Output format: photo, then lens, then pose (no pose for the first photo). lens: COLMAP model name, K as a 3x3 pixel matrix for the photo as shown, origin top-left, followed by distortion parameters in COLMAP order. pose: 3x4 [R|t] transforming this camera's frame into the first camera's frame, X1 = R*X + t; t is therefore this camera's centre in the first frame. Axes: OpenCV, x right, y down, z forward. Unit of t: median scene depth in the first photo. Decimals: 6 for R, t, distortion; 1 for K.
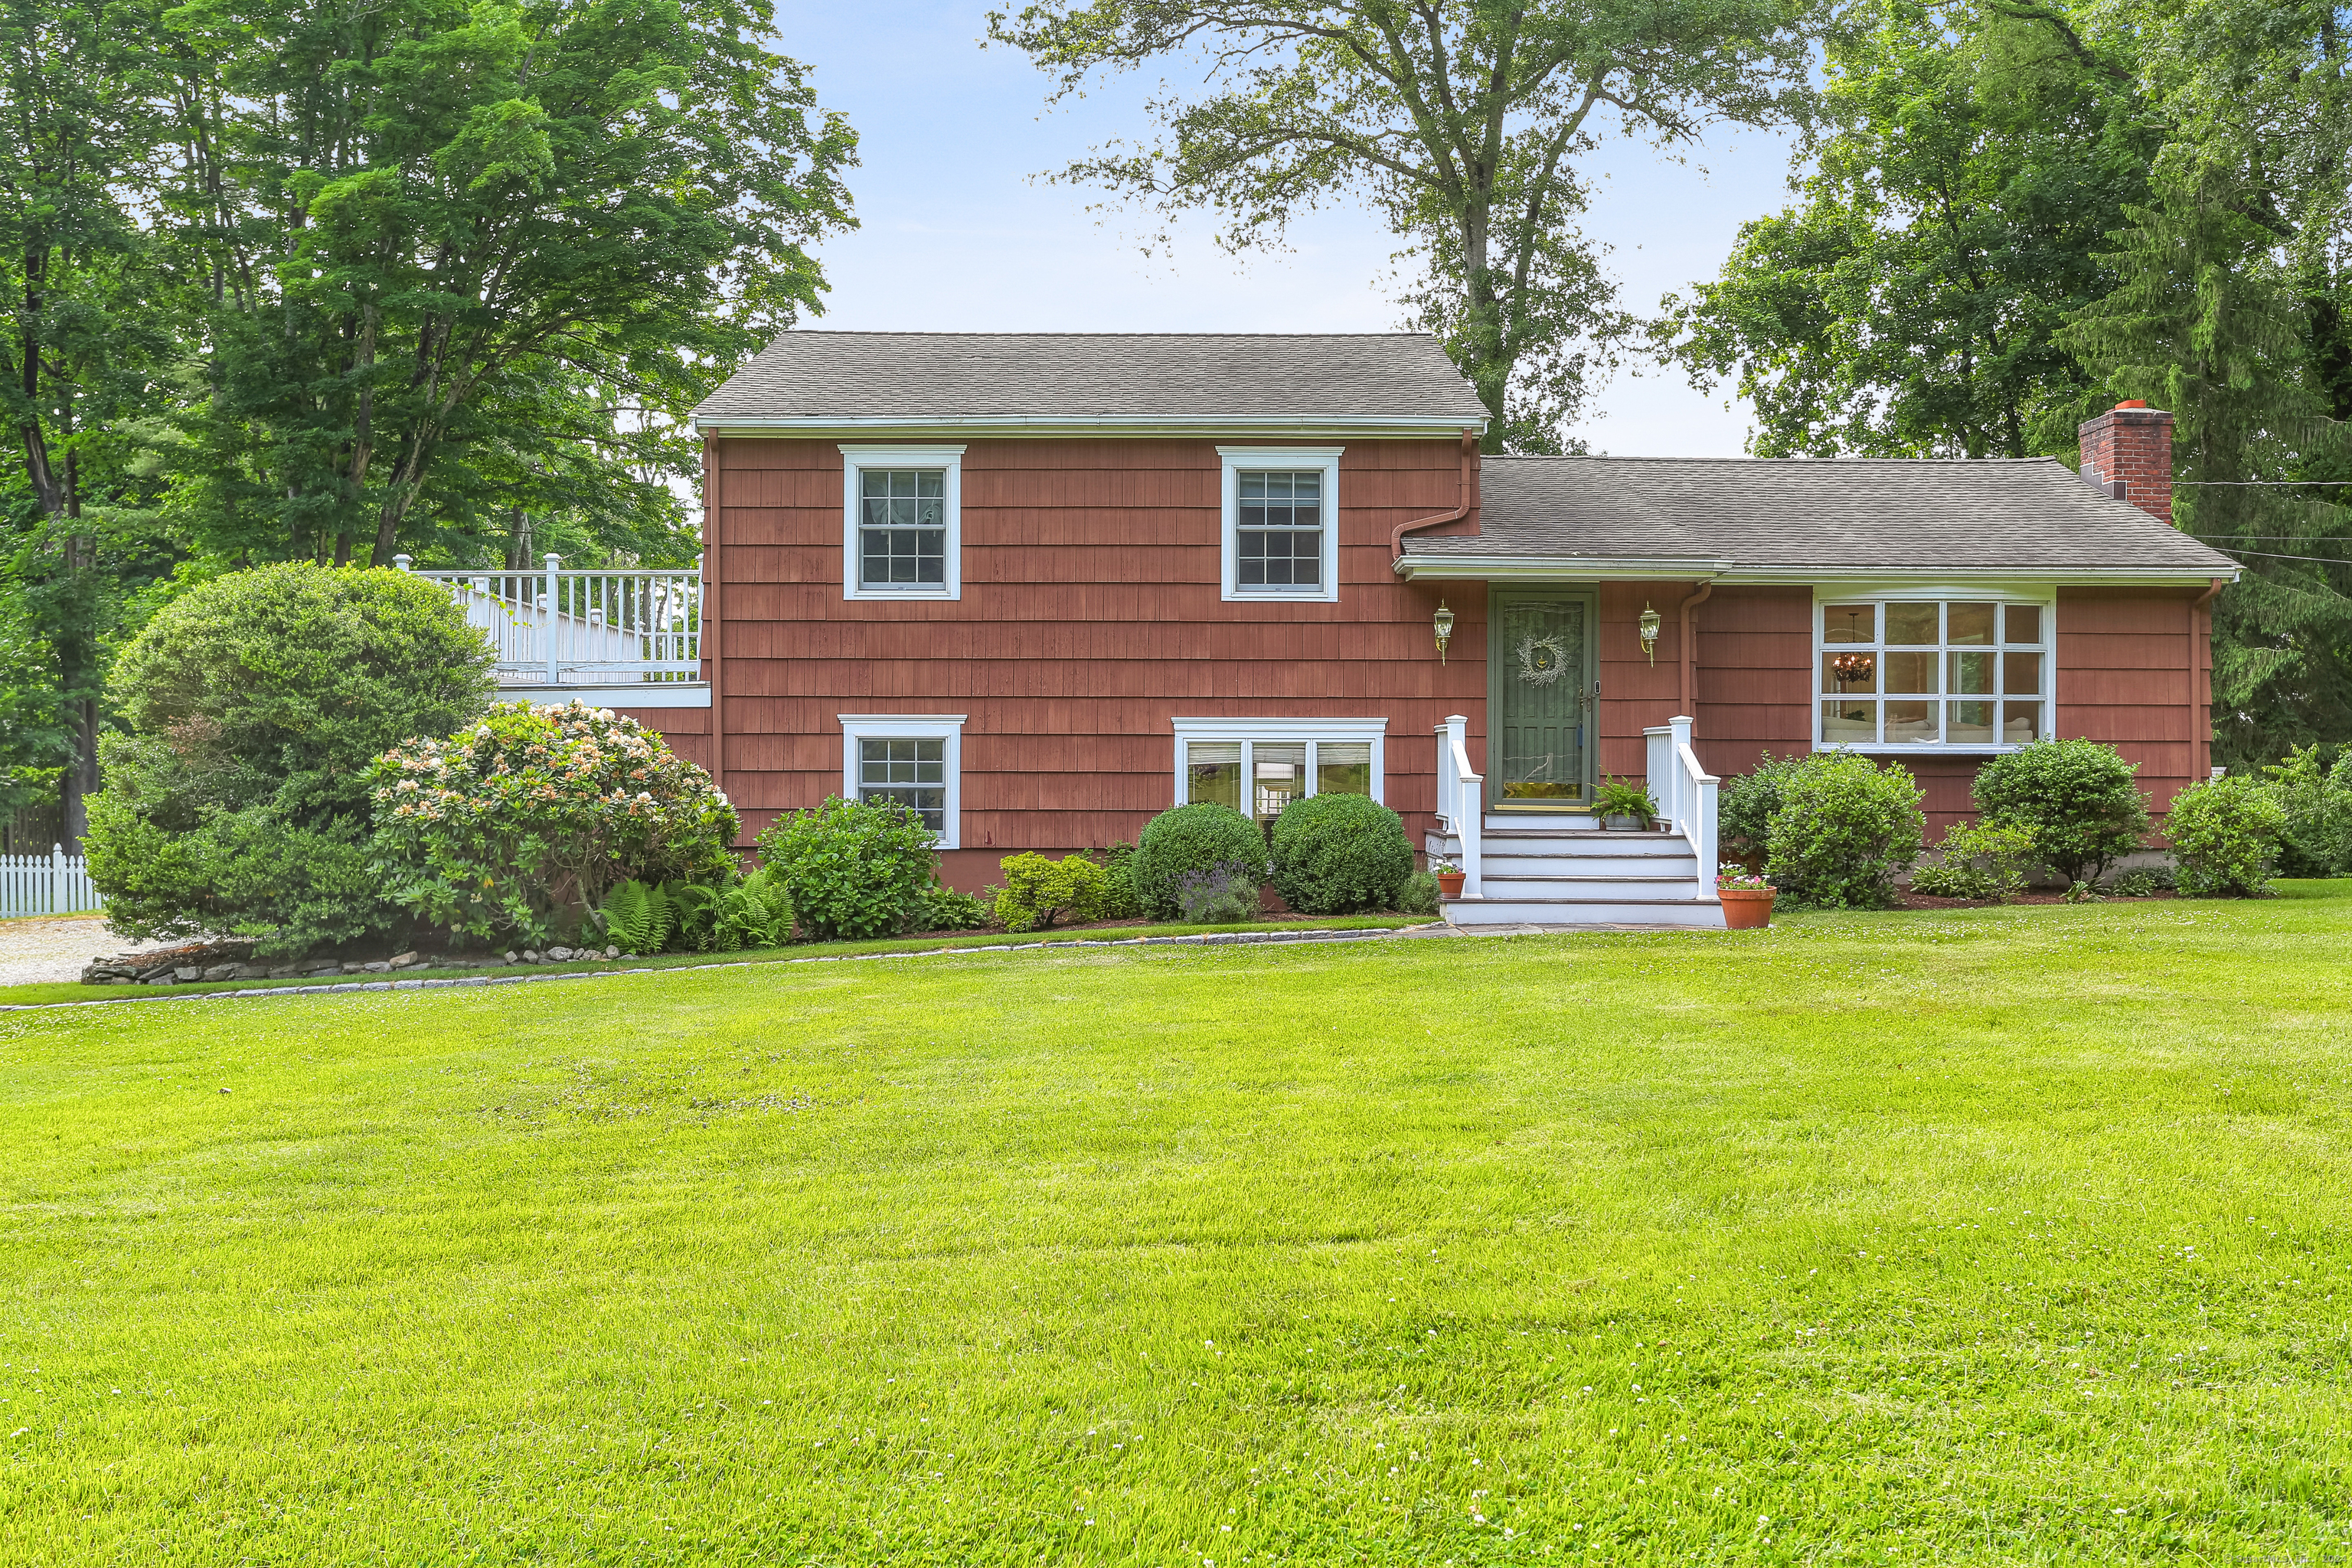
lens RADIAL K [[2095.6, 0, 1176.0], [0, 2095.6, 784.0], [0, 0, 1]] dist [-0.001722, -0.002083]
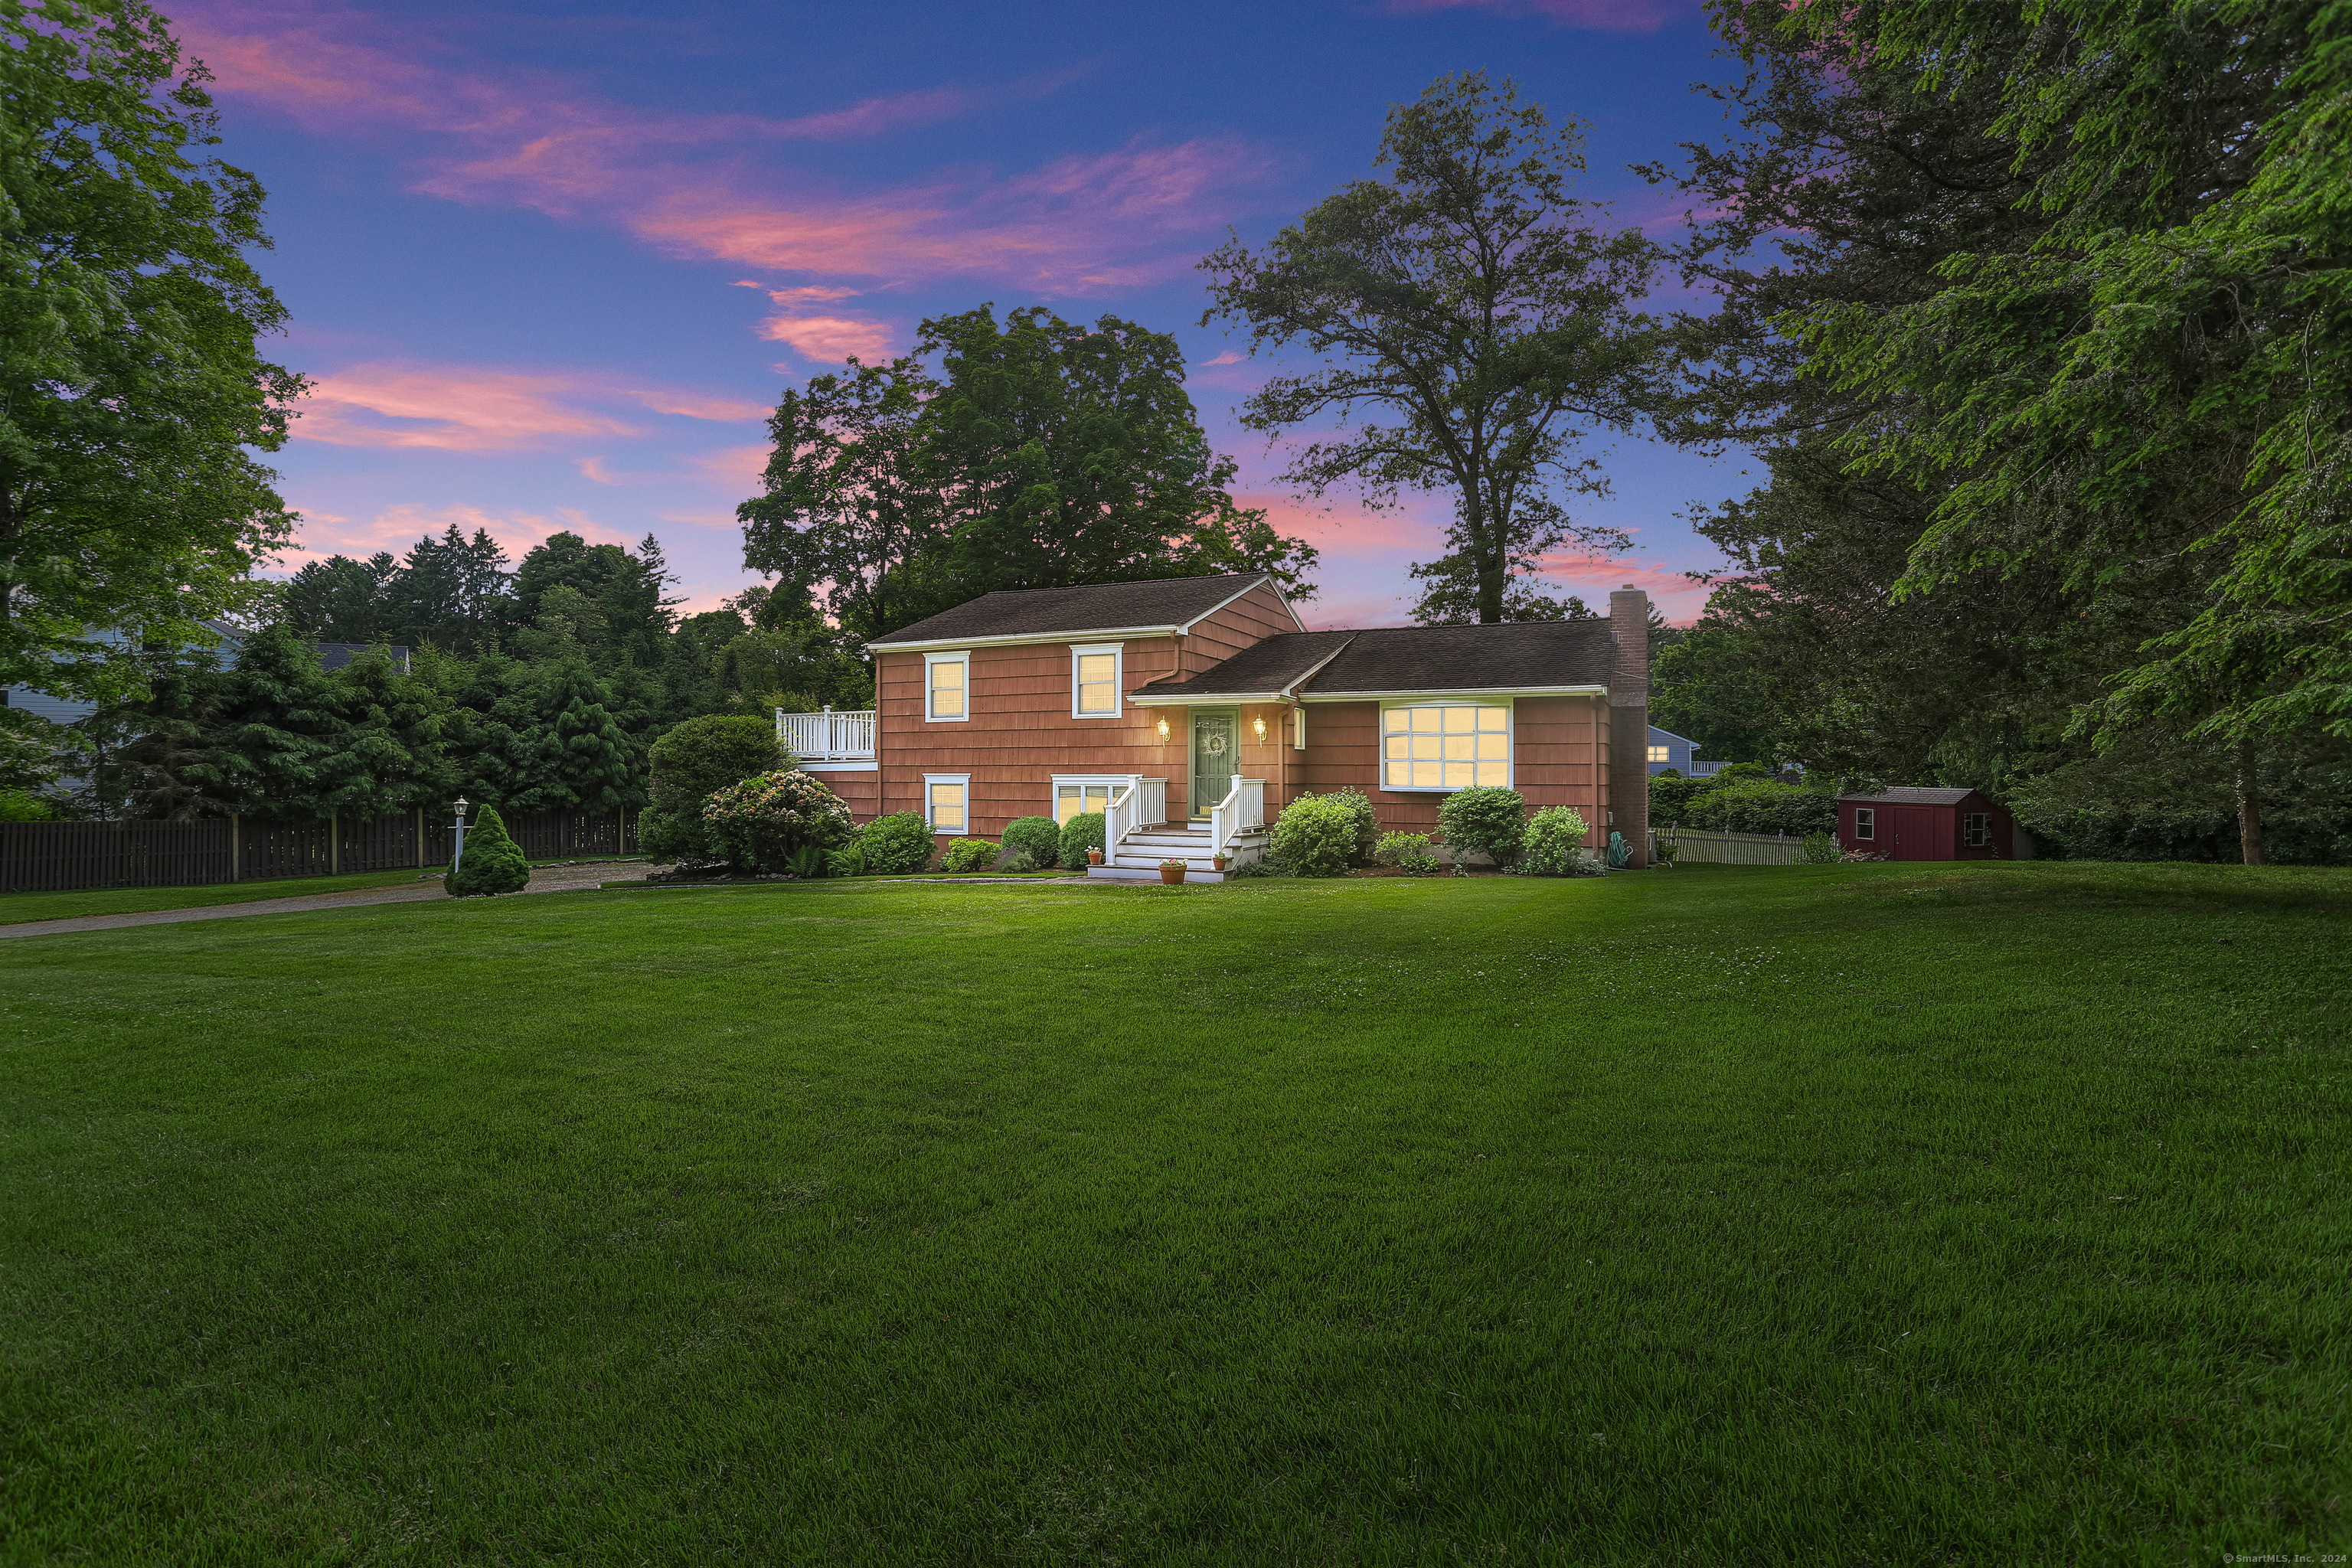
lens RADIAL K [[1130.3, 0, 1176.0], [0, 1130.3, 784.0], [0, 0, 1]] dist [-0.052171, 0.031411]
pose [[0.920354, -0.000461, -0.391085, 0.568290], [-0.000839, 0.999995, -0.003155, -0.019042], [0.391085, 0.003232, 0.920349, -0.000651]]
